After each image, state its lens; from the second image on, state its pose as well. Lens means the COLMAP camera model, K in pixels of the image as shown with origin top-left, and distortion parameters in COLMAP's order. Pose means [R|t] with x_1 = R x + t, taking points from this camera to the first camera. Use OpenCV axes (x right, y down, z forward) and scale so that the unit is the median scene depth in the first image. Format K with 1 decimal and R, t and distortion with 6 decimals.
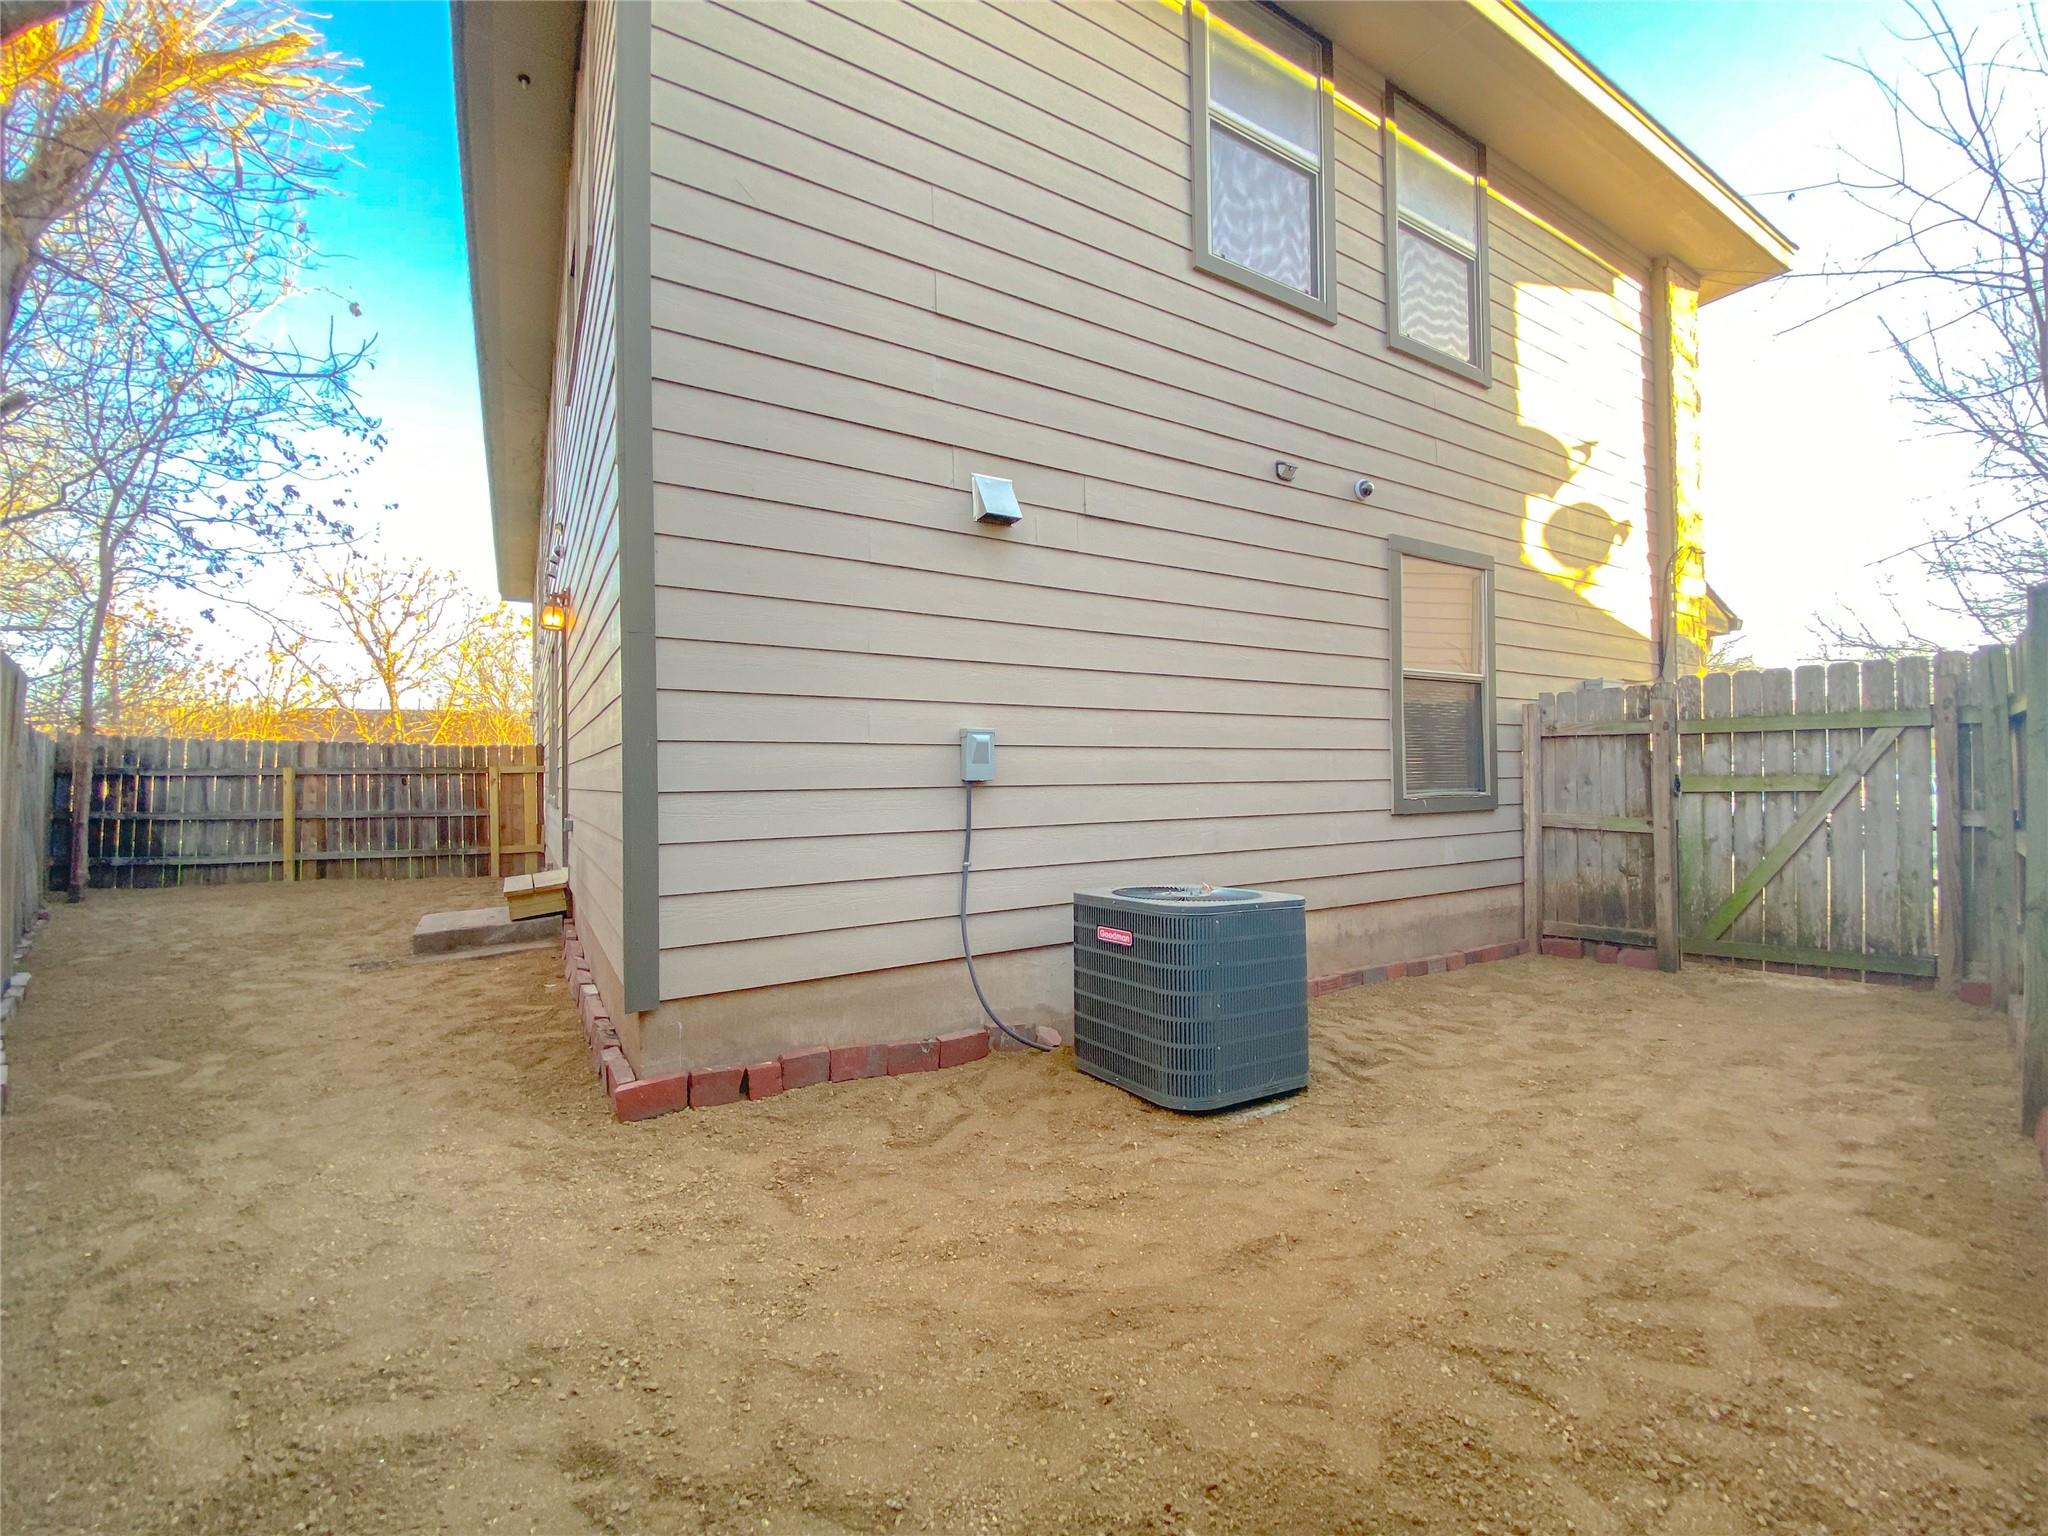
lens RADIAL K [[834.9, 0, 1024.0], [0, 834.9, 768.0], [0, 0, 1]] dist [-0.001363, -0.000625]
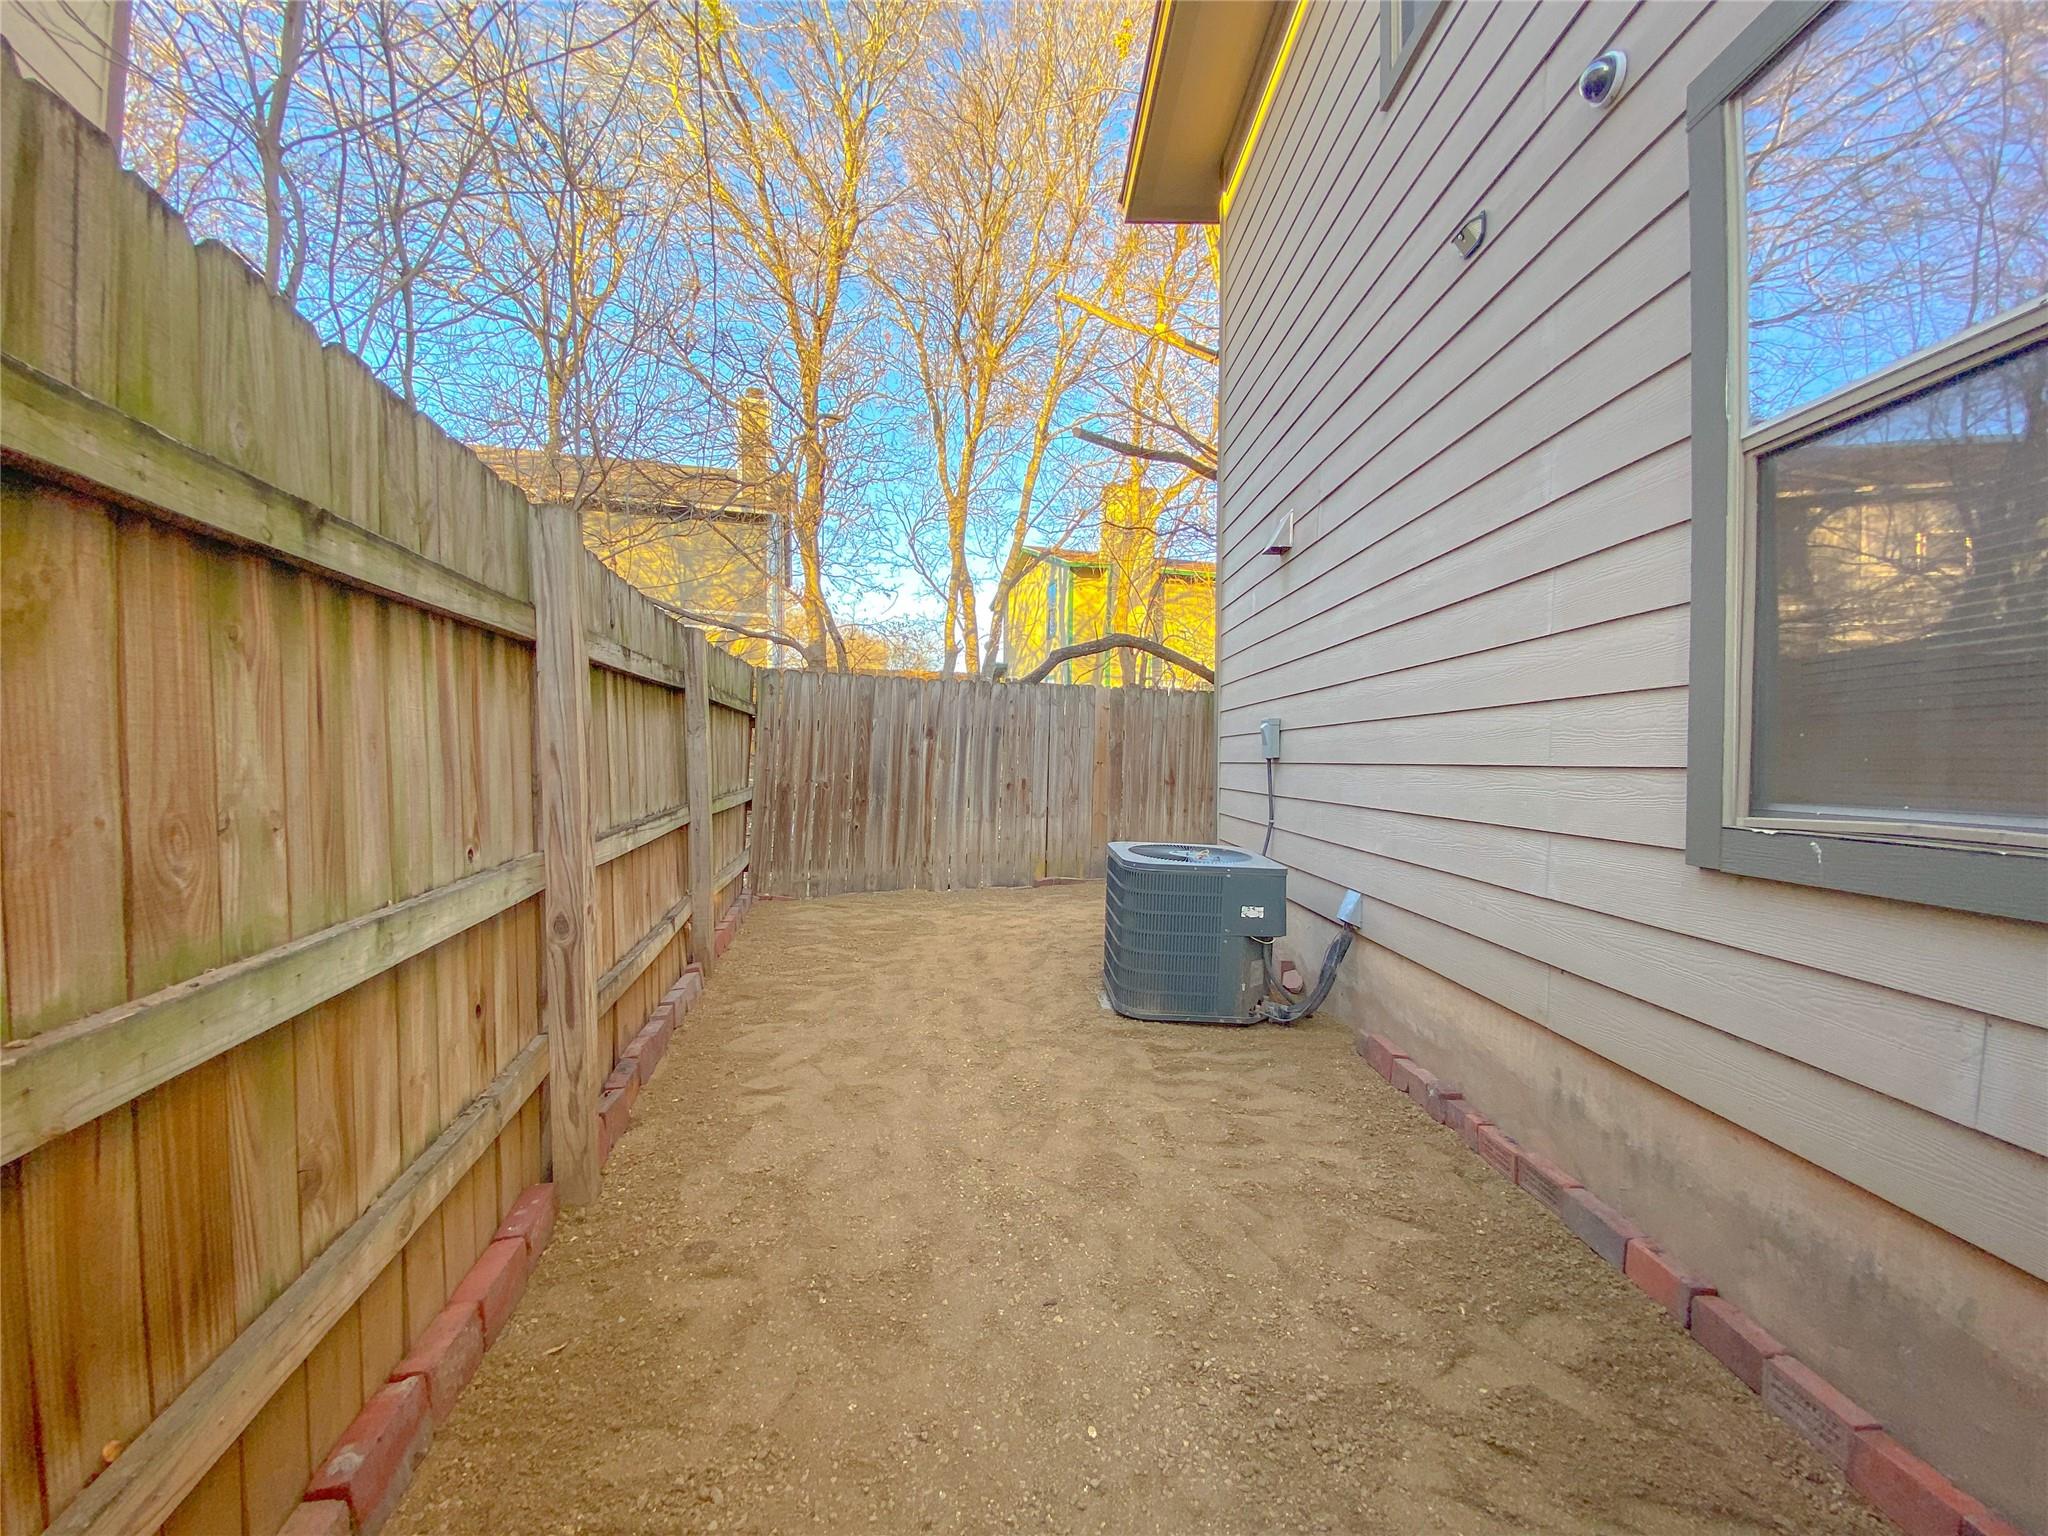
lens RADIAL K [[834.9, 0, 1024.0], [0, 834.9, 768.0], [0, 0, 1]] dist [-0.001363, -0.000625]
pose [[-0.515932, 0.005112, -0.856615, 1.153194], [-0.008336, 0.999905, 0.010989, 0.016671], [0.856589, 0.012810, -0.515840, 1.204703]]
